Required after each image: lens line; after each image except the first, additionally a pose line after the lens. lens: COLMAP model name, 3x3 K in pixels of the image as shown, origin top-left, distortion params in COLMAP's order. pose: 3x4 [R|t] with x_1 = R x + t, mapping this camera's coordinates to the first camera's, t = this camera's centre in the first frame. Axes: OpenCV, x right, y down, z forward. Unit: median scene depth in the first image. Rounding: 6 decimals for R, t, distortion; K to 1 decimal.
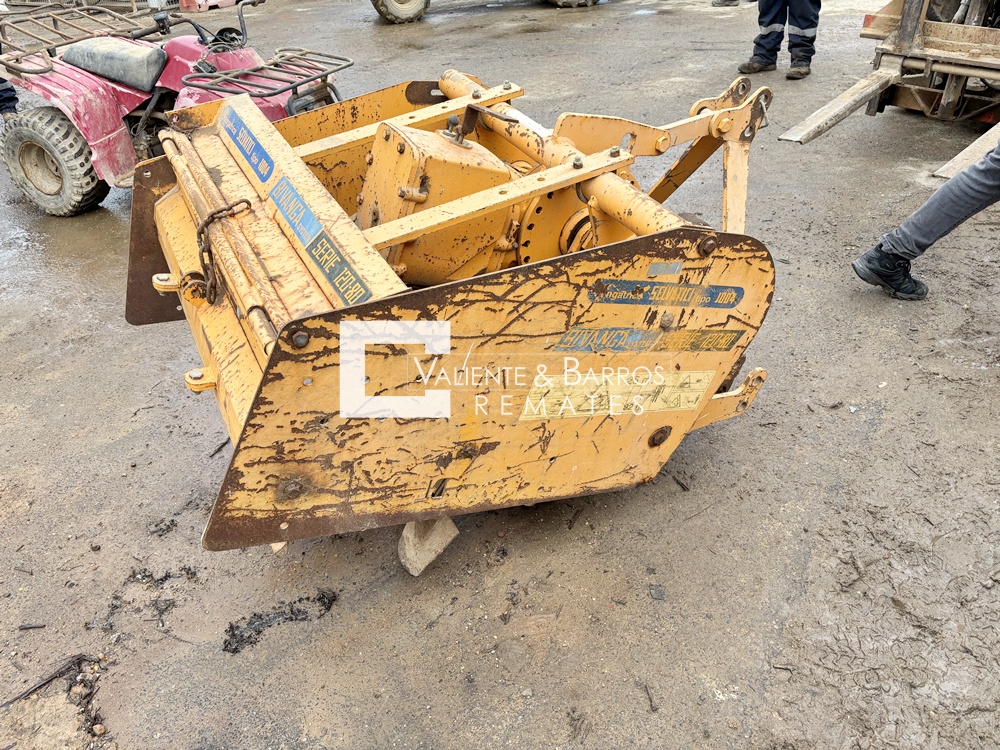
lens RADIAL K [[759.5, 0, 502.5], [0, 759.5, 368.7], [0, 0, 1]] dist [0.006801, -0.015734]
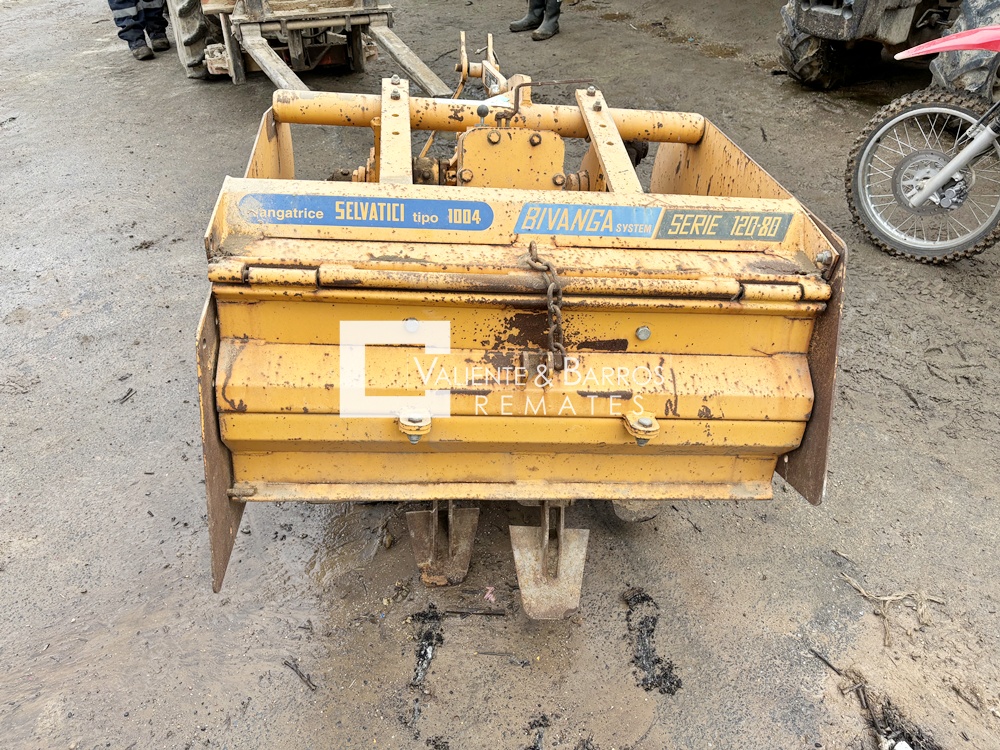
lens RADIAL K [[759.5, 0, 498.1], [0, 759.5, 377.5], [0, 0, 1]] dist [0.006801, -0.015734]
pose [[0.395770, -0.526684, 0.752310, -0.695044], [0.510258, 0.807223, 0.296695, -0.241314], [-0.763546, 0.266449, 0.588219, 0.375741]]
